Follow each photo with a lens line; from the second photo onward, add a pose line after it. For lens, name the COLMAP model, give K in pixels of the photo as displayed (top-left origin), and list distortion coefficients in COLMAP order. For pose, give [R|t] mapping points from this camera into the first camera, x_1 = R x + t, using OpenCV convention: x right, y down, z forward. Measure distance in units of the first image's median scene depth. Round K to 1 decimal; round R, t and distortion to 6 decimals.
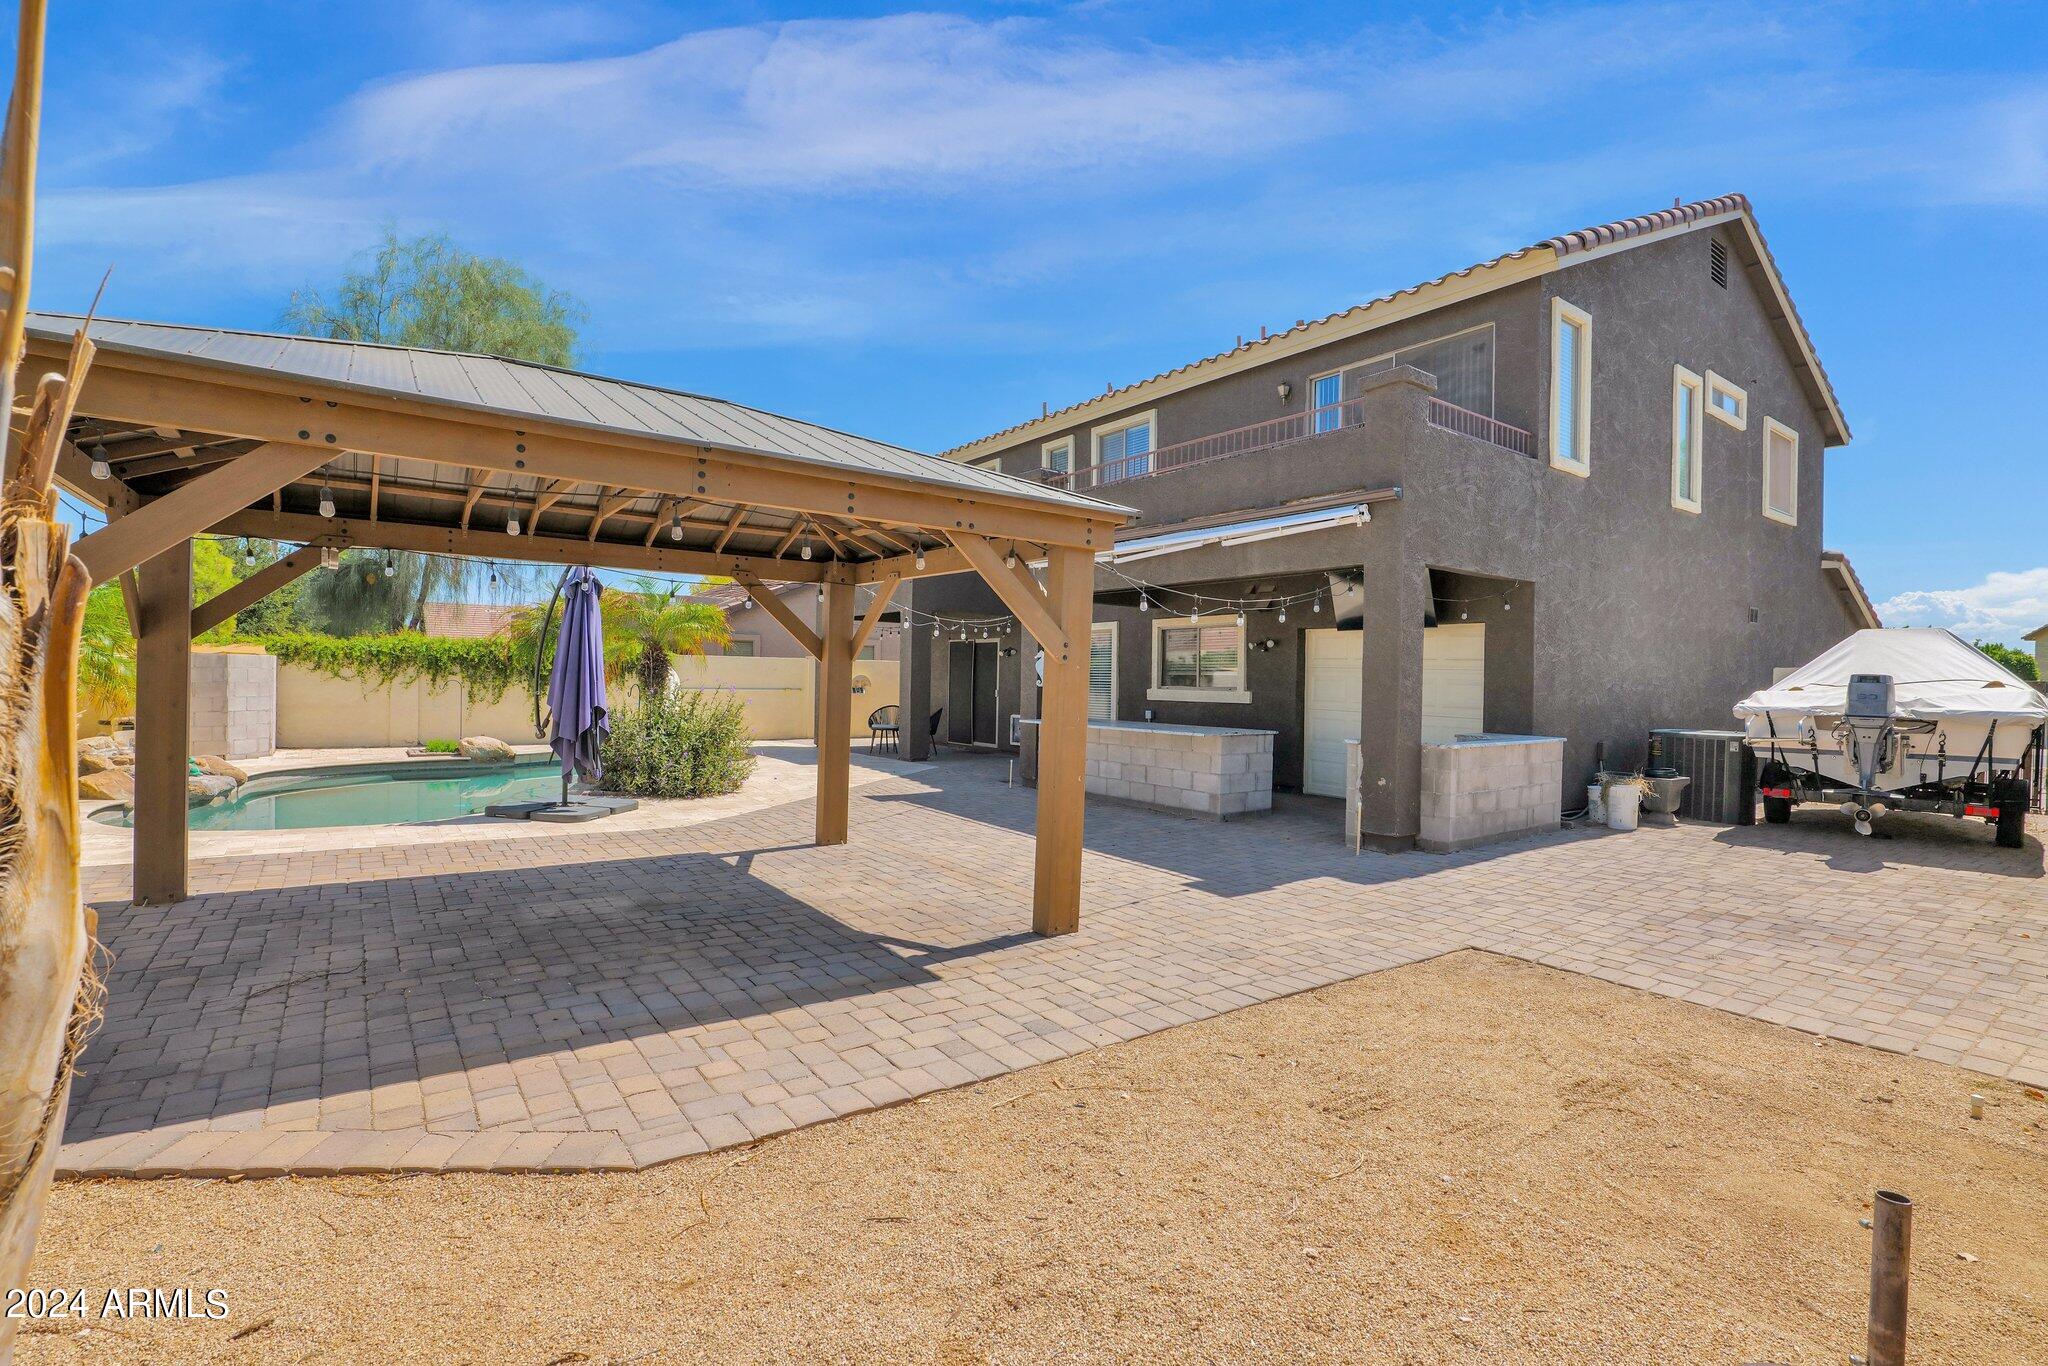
lens RADIAL K [[967.1, 0, 1027.4], [0, 967.1, 681.2], [0, 0, 1]] dist [-0.021021, 0.003199]
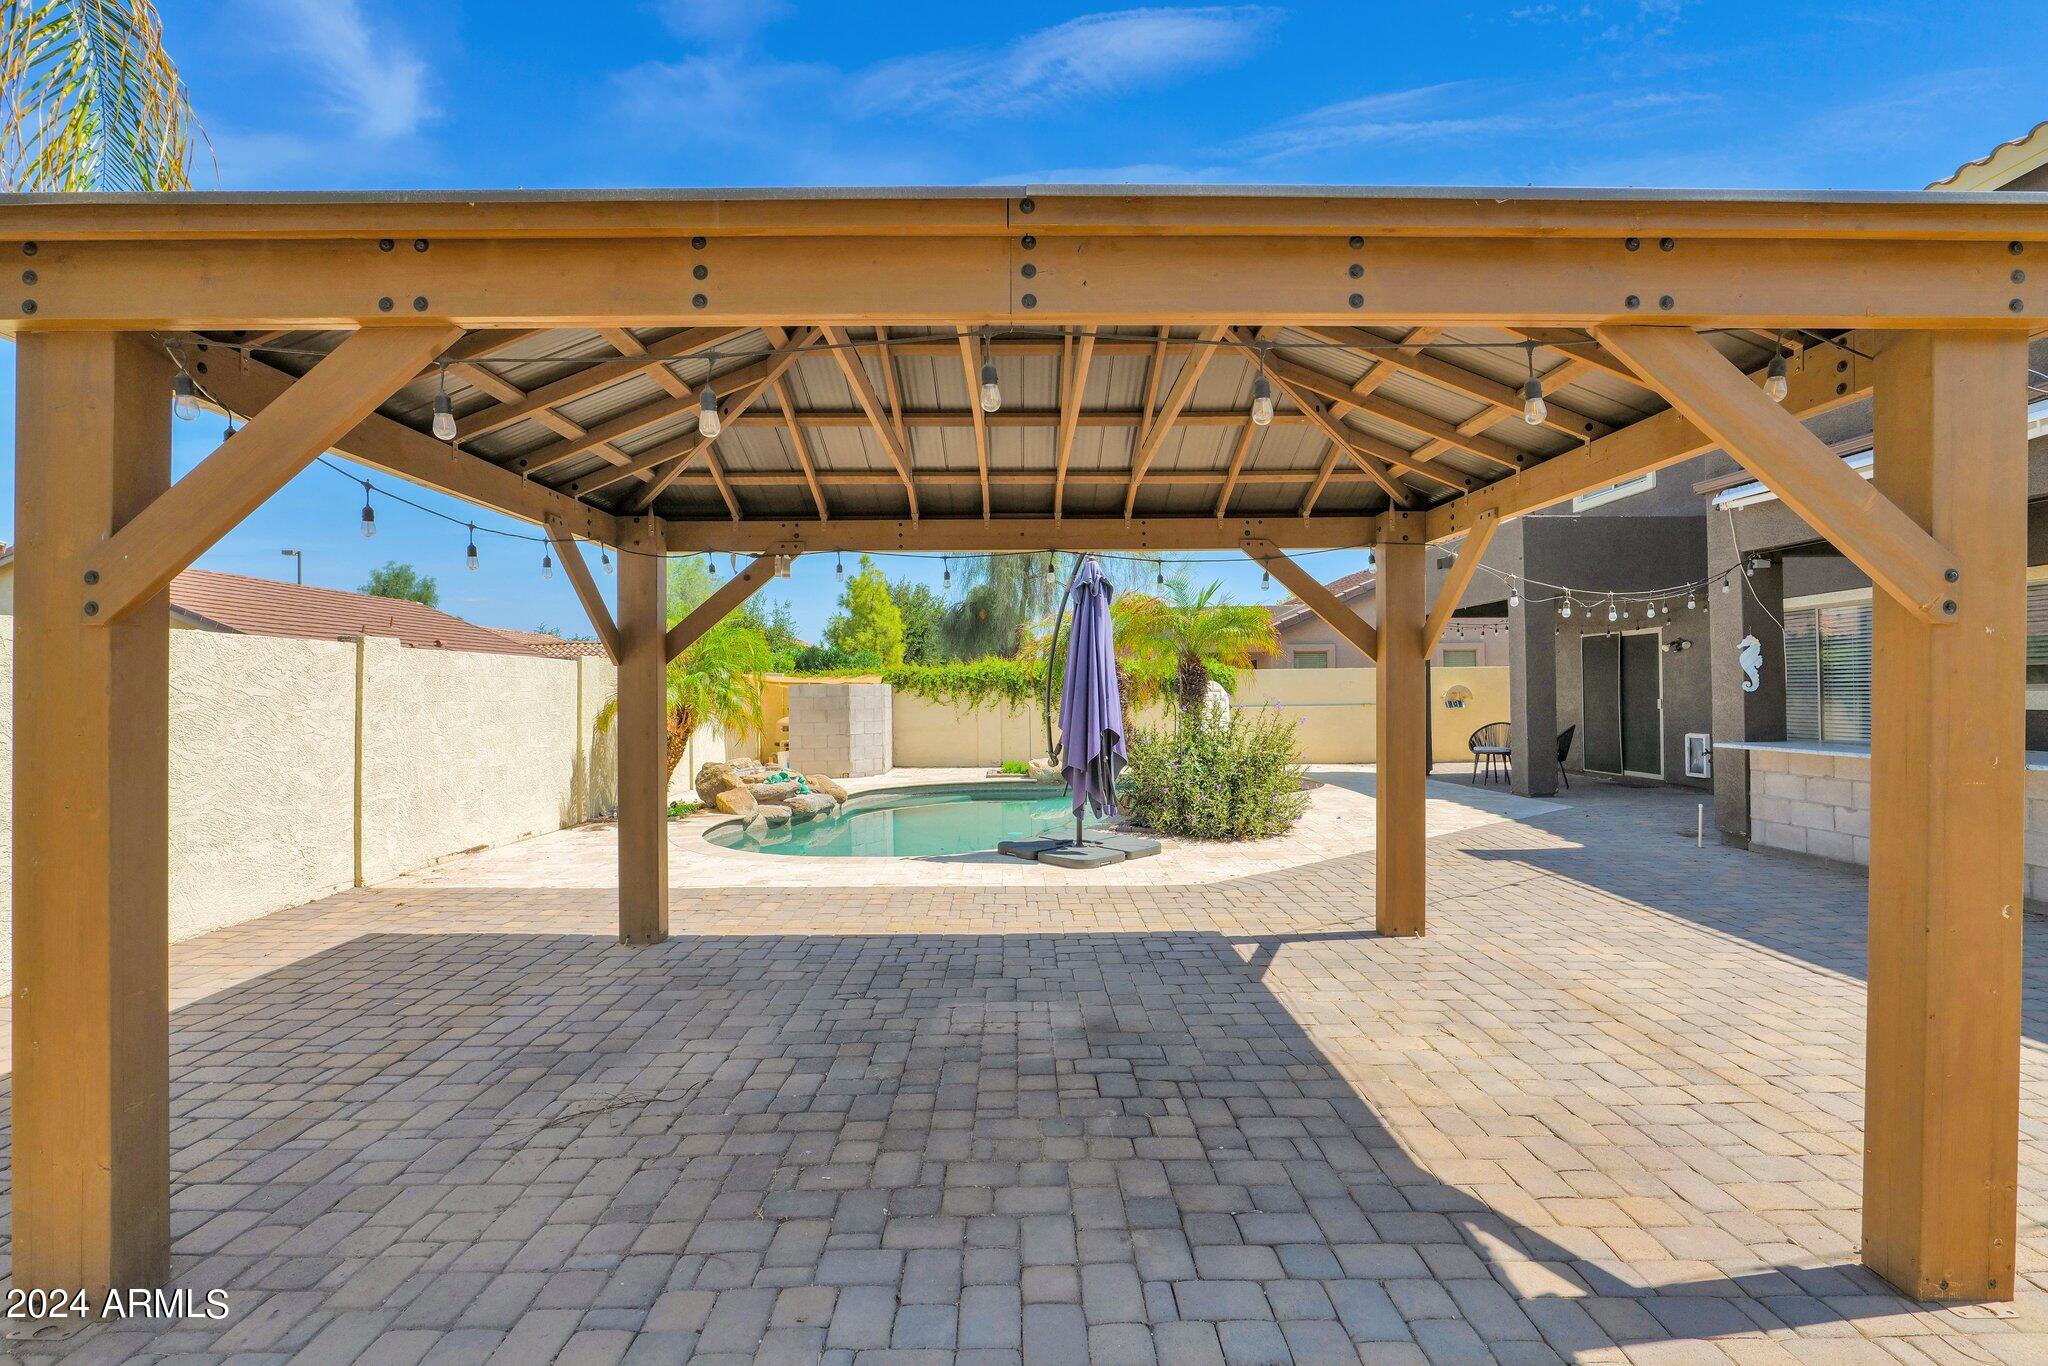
lens RADIAL K [[967.1, 0, 1007.6], [0, 967.1, 683.8], [0, 0, 1]] dist [-0.021021, 0.003199]
pose [[0.816027, -0.033980, -0.577014, -0.035576], [0.025291, 0.999413, -0.023089, 0.004386], [0.577460, 0.004248, 0.816408, 0.305418]]
